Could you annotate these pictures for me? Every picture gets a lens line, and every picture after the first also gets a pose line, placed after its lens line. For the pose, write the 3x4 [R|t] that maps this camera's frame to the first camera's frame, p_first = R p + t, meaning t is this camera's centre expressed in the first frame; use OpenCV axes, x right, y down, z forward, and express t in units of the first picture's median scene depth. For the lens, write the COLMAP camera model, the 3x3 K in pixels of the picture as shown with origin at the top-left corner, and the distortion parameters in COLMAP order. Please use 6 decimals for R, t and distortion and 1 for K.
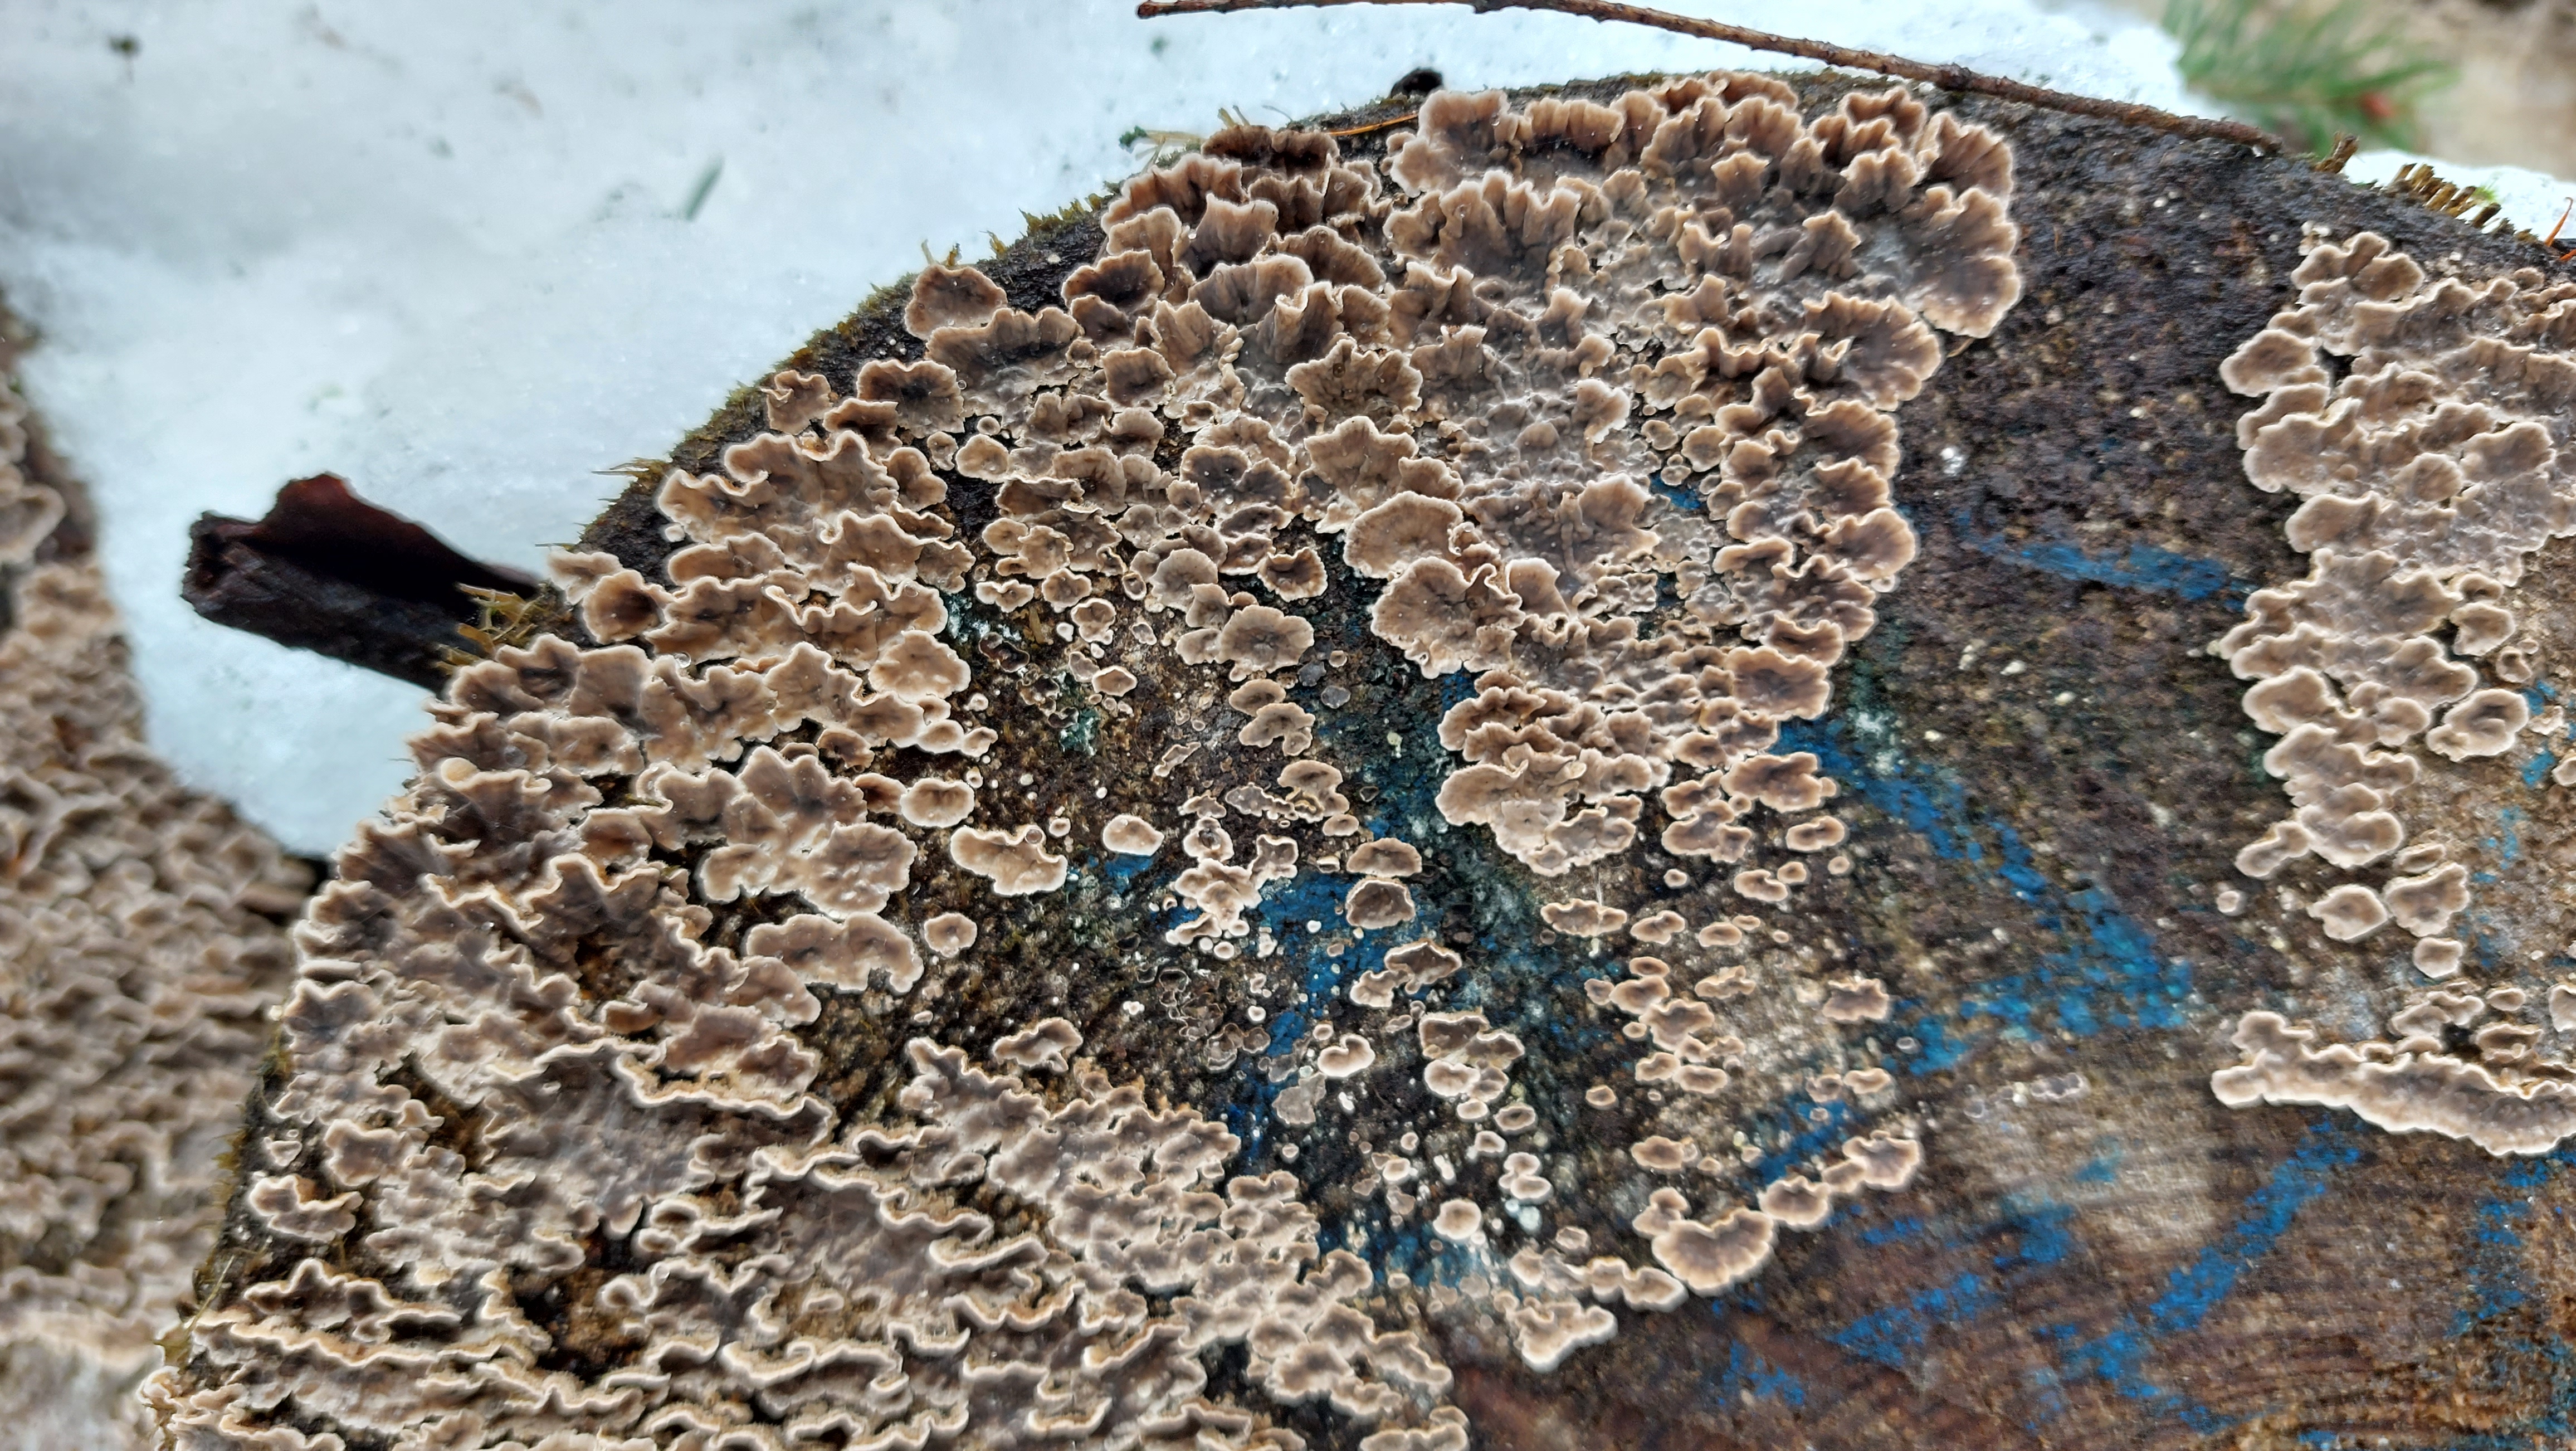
lens RADIAL K [[1764.7, 0, 1404.1], [0, 1764.7, 722.7], [0, 0, 1]] dist [-0.001982, -0.019647]
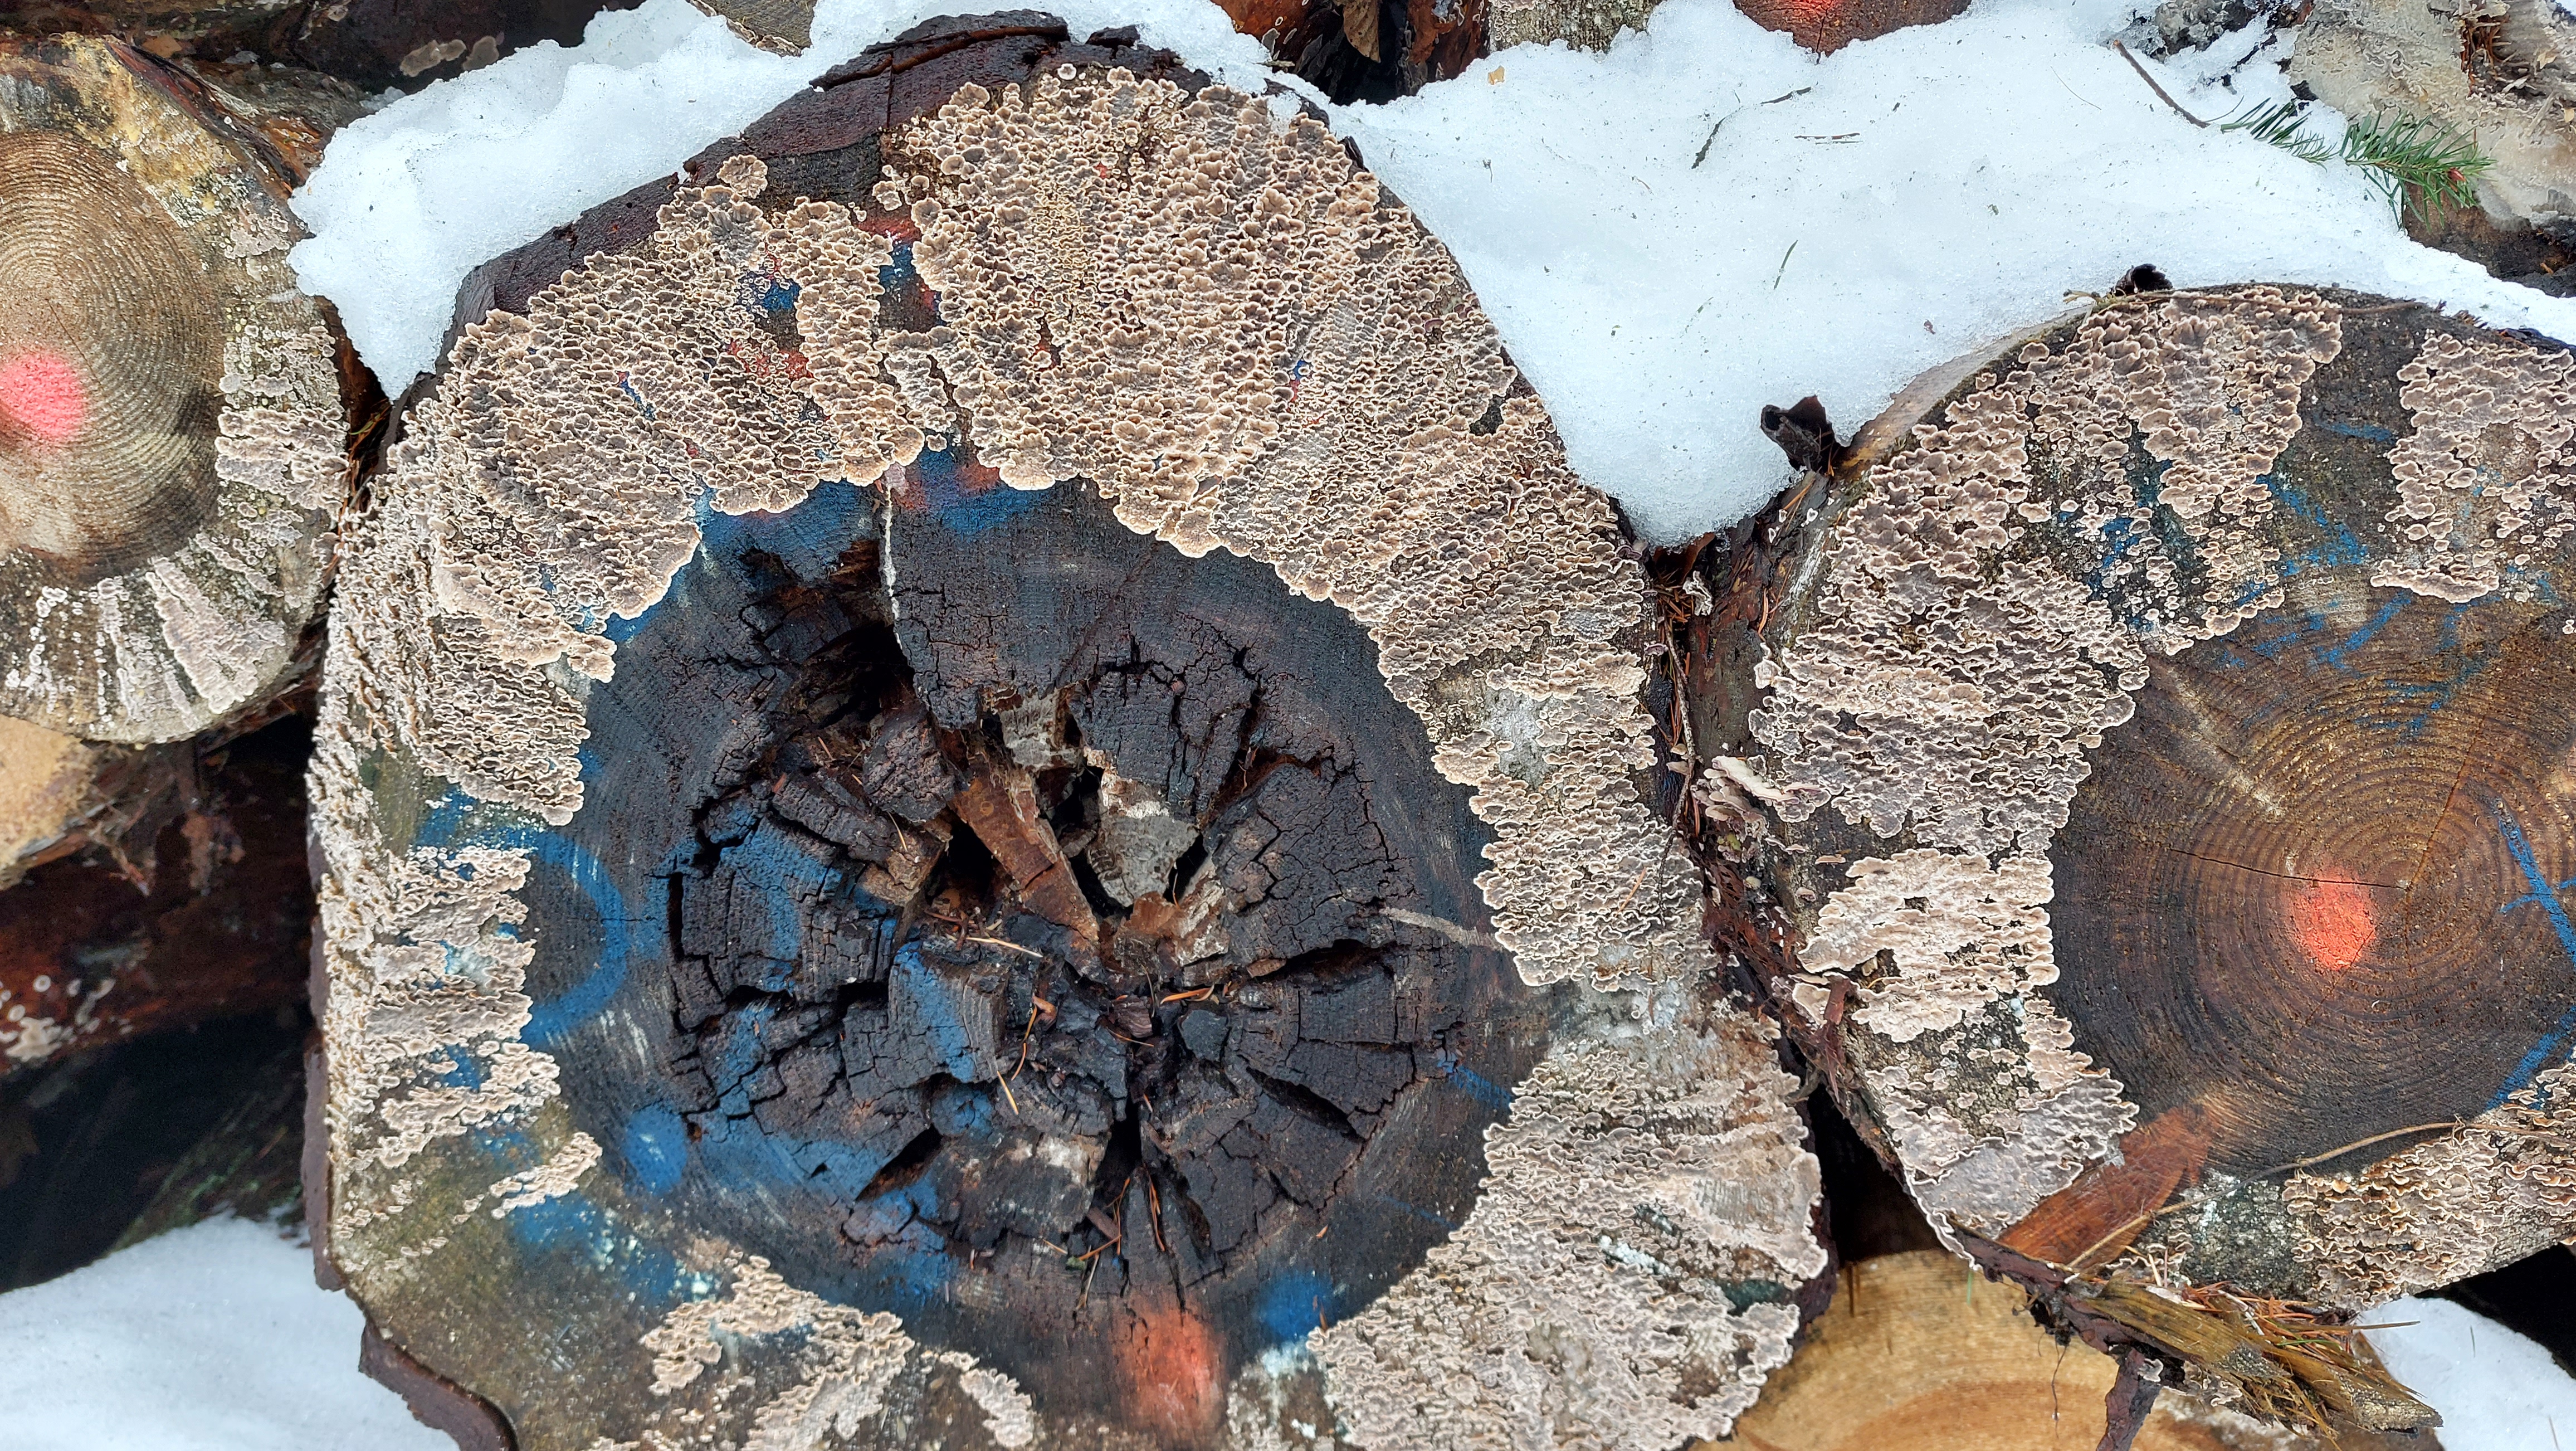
lens RADIAL K [[1764.7, 0, 1282.8], [0, 1764.7, 726.0], [0, 0, 1]] dist [-0.001982, -0.019647]
pose [[0.998506, 0.016780, -0.051994, -1.547429], [-0.006870, 0.982675, 0.185209, -0.146790], [0.054201, -0.184575, 0.981323, -2.658718]]
